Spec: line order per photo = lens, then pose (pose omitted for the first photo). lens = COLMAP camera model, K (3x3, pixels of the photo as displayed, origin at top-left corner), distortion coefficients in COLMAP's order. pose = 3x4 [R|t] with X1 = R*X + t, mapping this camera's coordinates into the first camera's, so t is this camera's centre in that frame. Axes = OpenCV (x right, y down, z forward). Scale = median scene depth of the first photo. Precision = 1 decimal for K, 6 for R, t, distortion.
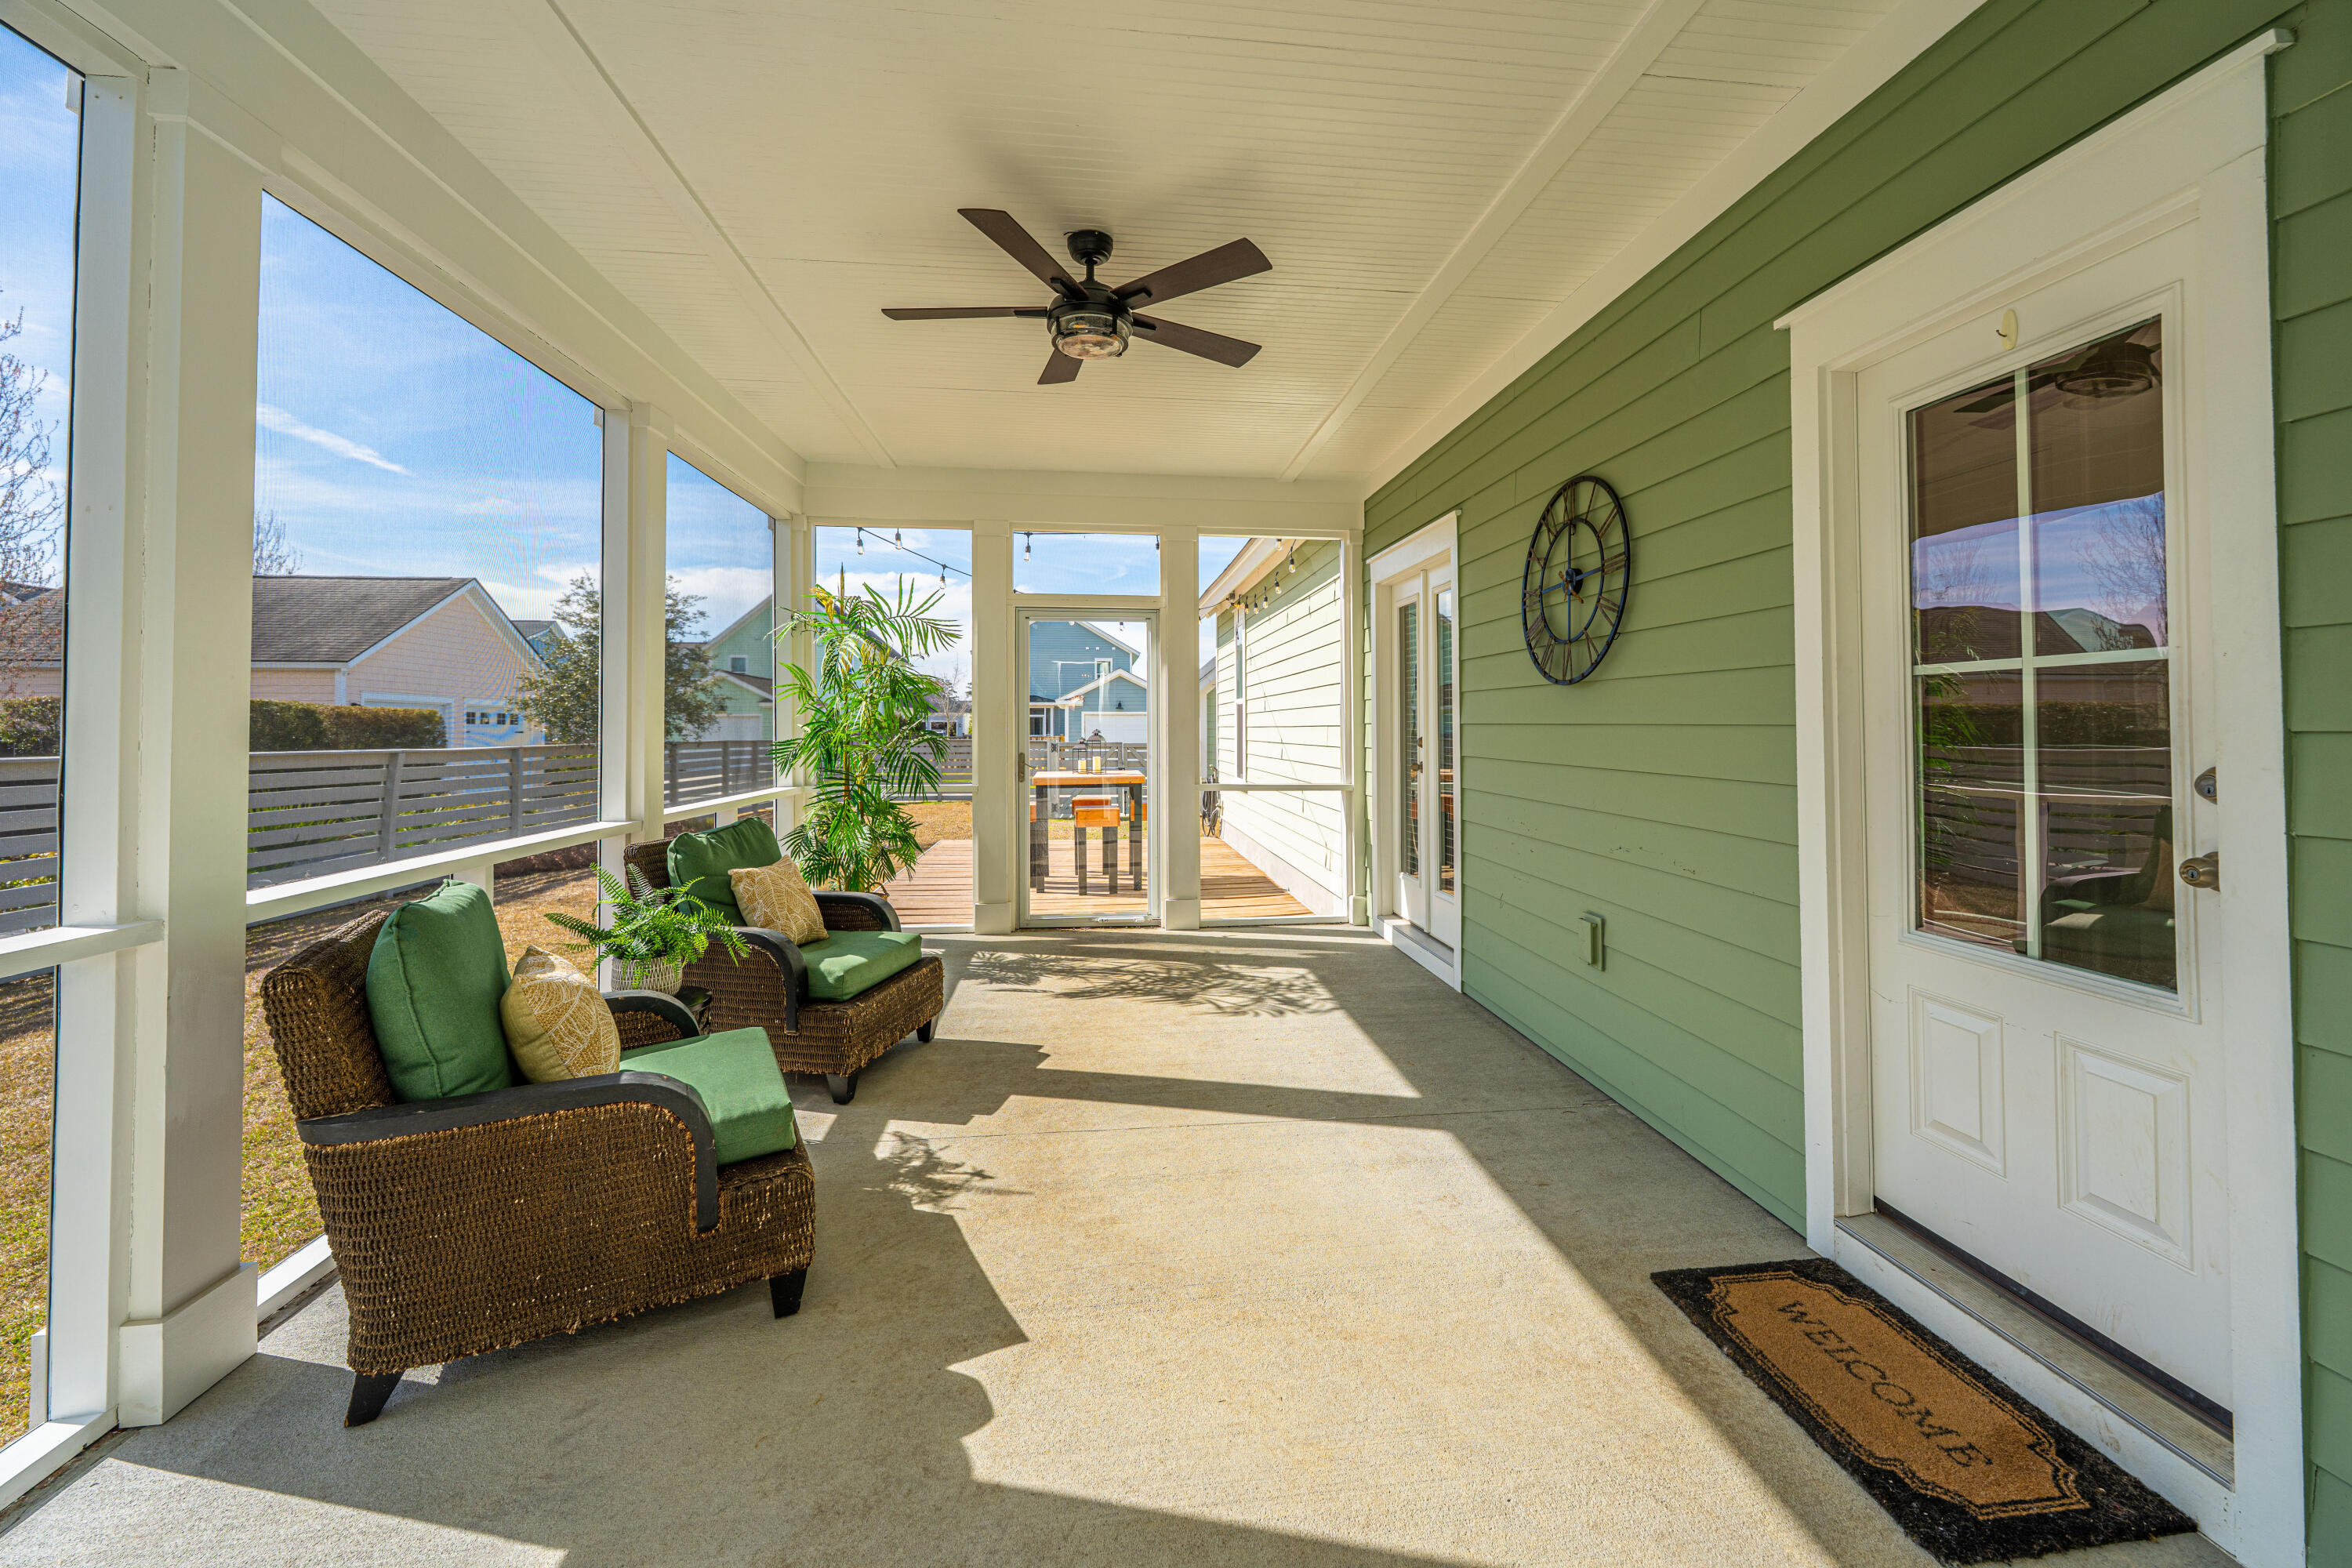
lens RADIAL K [[968.7, 0, 1226.3], [0, 968.7, 705.4], [0, 0, 1]] dist [0.001286, -0.000446]
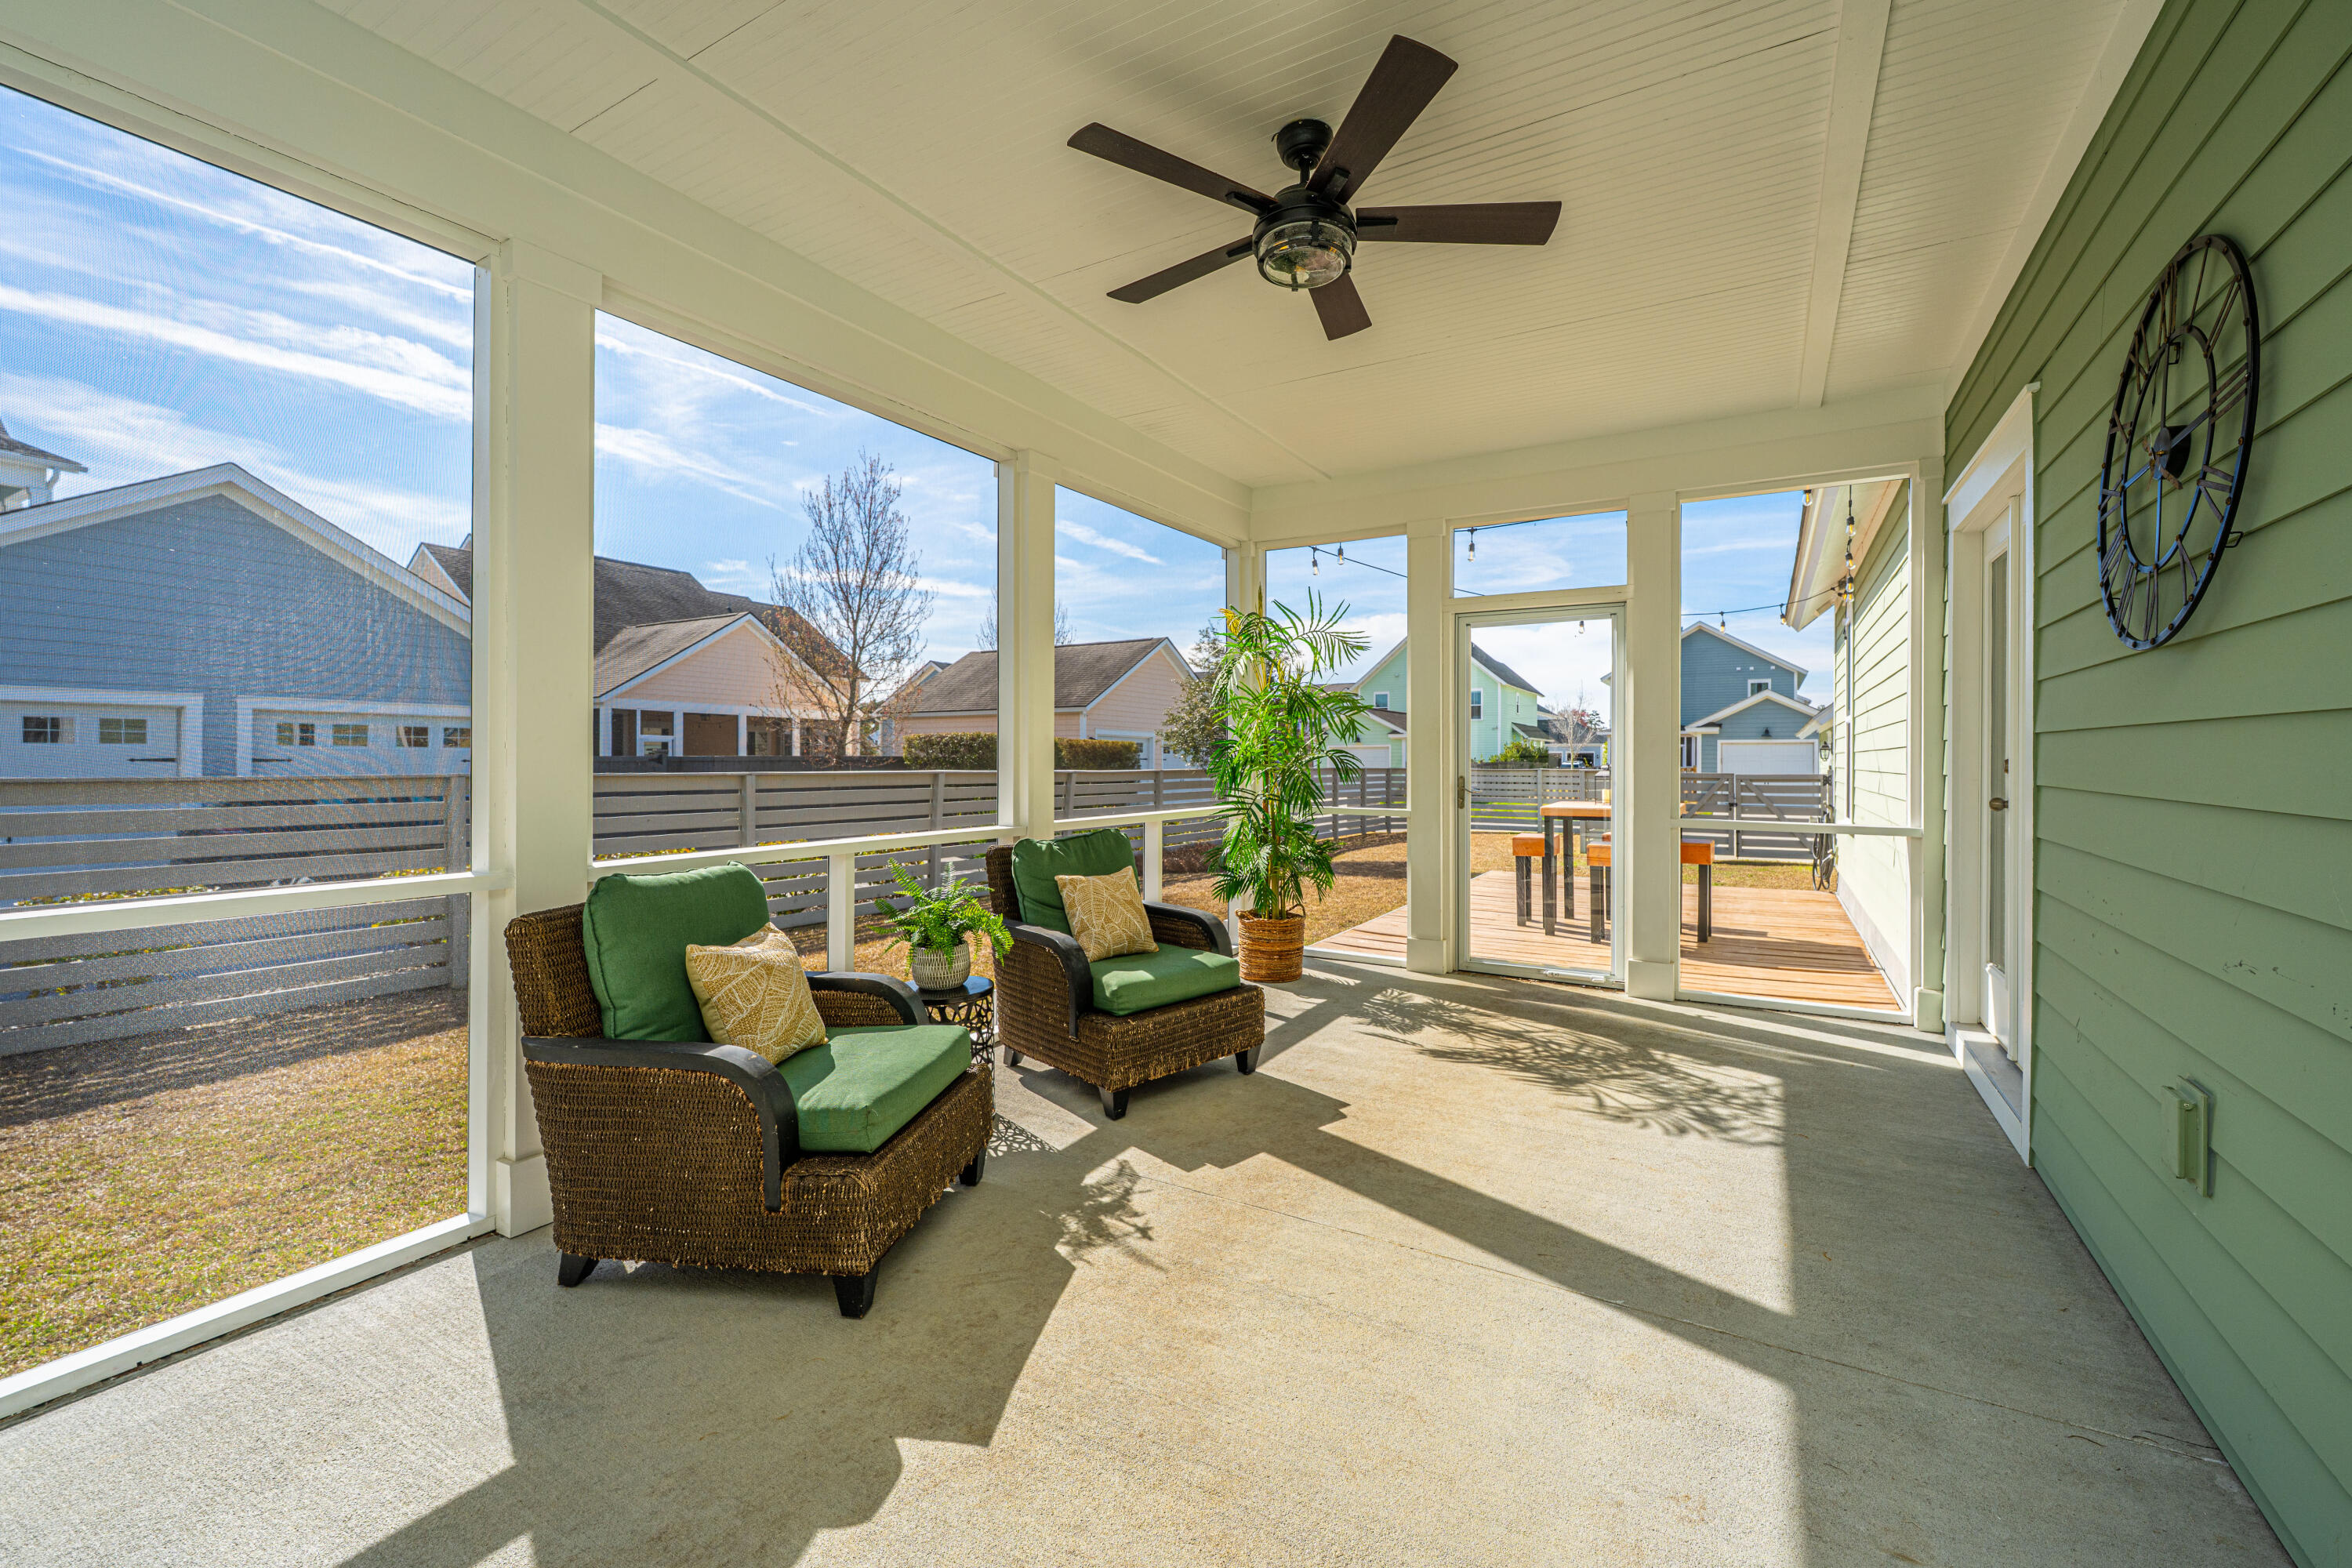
lens RADIAL K [[968.7, 0, 1215.5], [0, 968.7, 761.5], [0, 0, 1]] dist [0.001286, -0.000446]
pose [[0.798647, 0.004498, -0.601783, 0.262858], [0.011004, 0.999696, 0.022076, 0.023452], [0.601700, -0.024252, 0.798354, 0.261678]]
